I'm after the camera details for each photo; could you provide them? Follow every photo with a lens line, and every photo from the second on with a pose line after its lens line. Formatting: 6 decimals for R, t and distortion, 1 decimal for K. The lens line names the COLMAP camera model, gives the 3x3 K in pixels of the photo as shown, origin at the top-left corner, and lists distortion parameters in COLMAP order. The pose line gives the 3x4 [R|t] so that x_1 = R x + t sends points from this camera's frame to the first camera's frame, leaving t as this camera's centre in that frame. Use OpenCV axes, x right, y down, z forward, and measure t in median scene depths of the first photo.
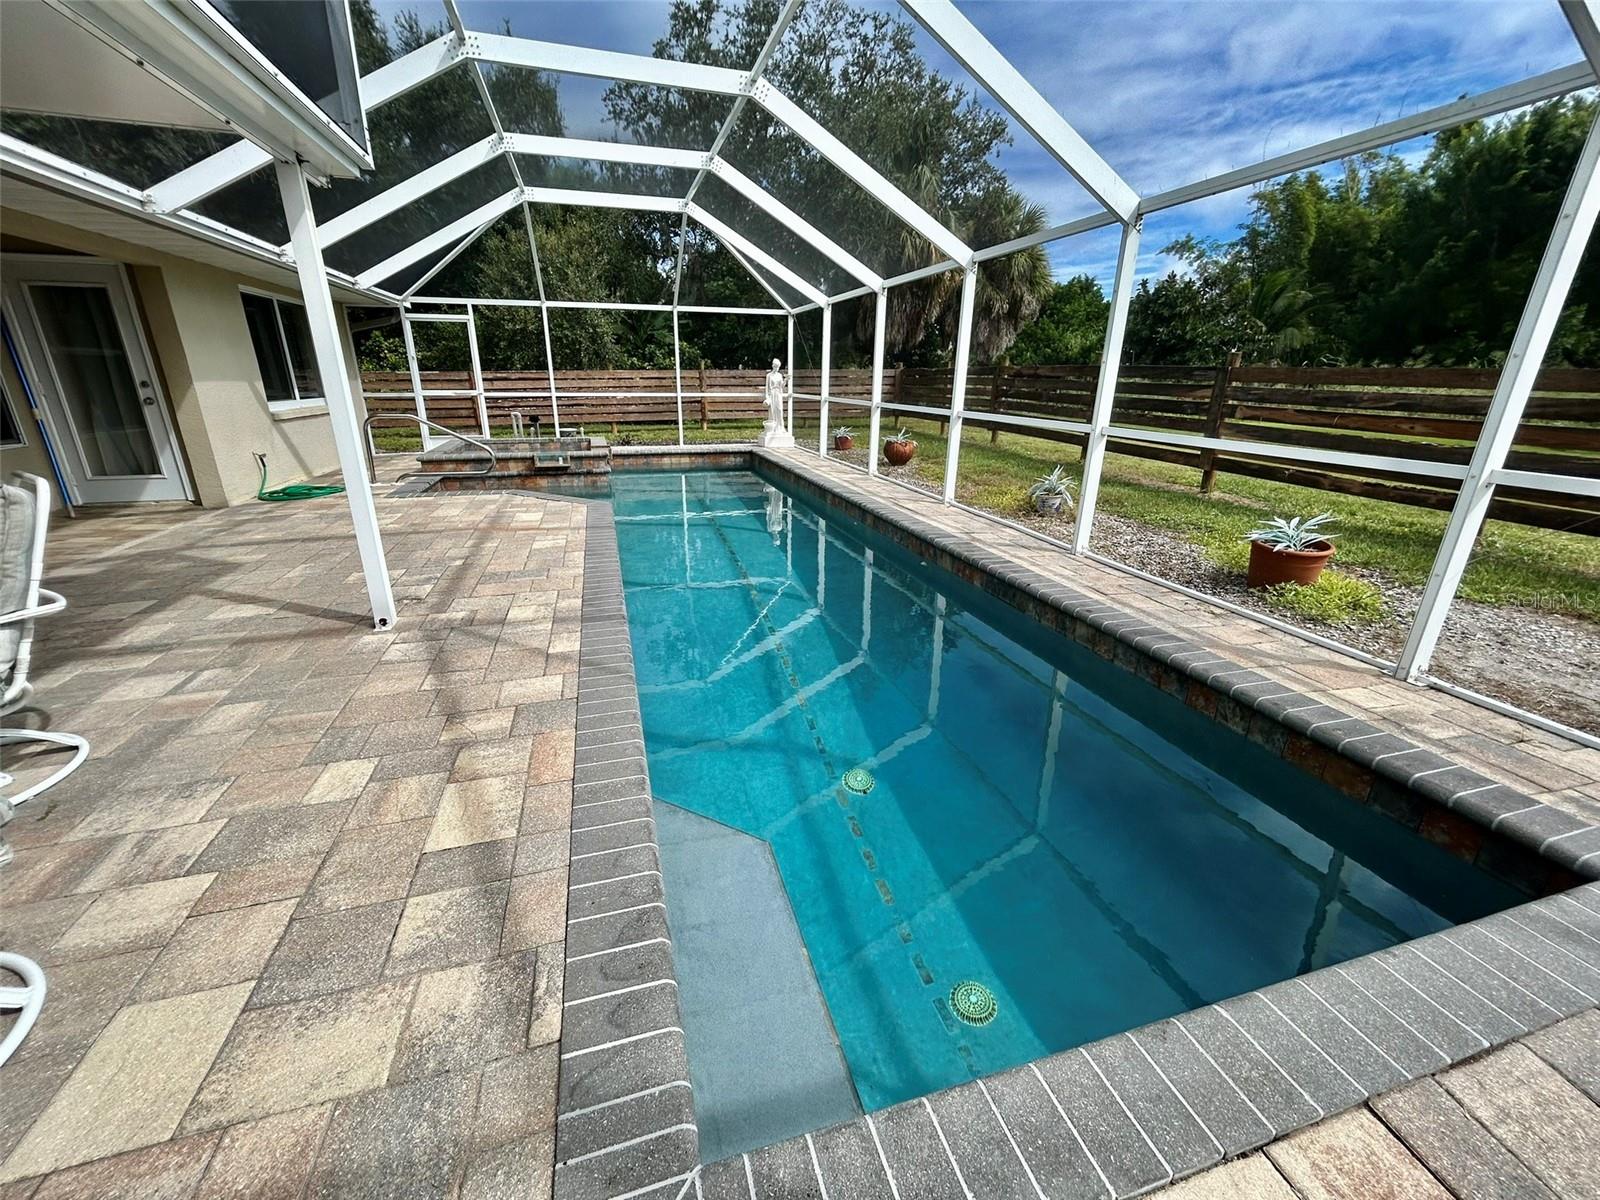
lens RADIAL K [[646.5, 0, 796.6], [0, 646.5, 600.5], [0, 0, 1]] dist [-0.000895, -0.000518]
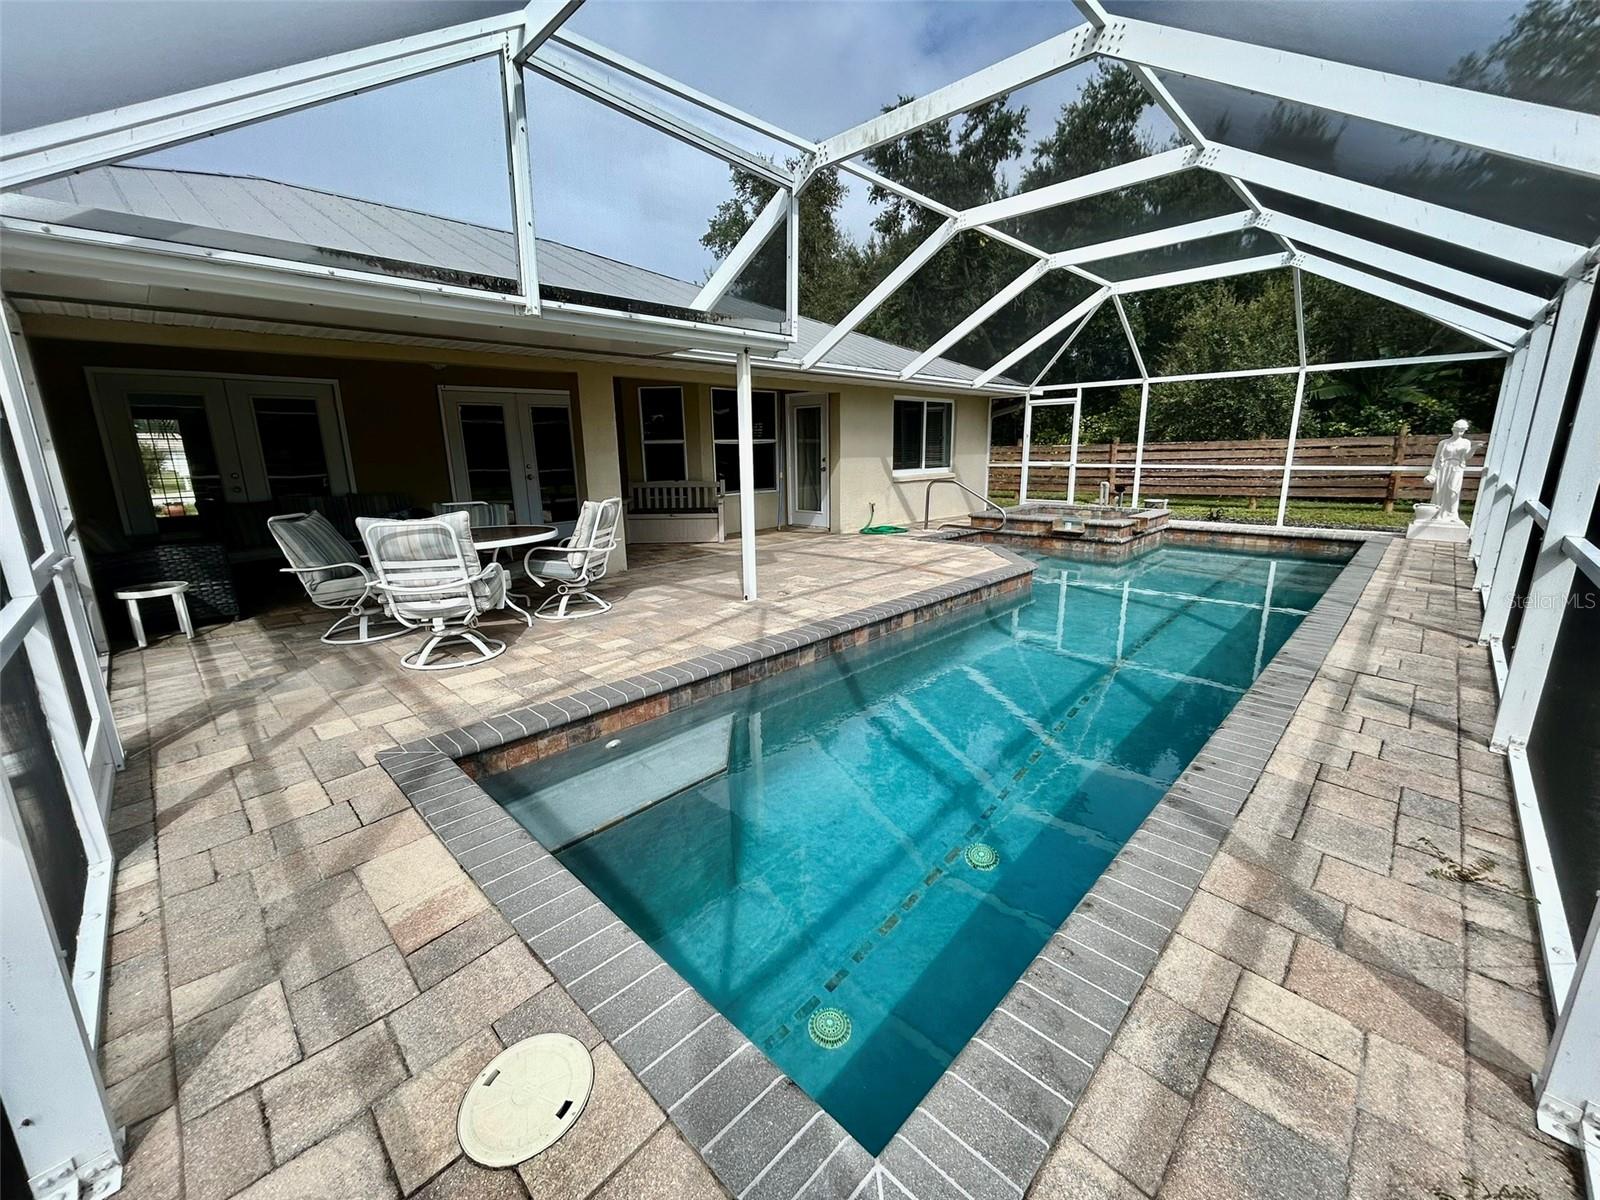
lens RADIAL K [[646.5, 0, 803.4], [0, 646.5, 610.6], [0, 0, 1]] dist [-0.000895, -0.000518]
pose [[0.485929, 0.198605, -0.851134, 0.413258], [-0.269064, 0.960537, 0.070519, -0.043458], [0.831551, 0.194742, 0.520191, 0.109402]]
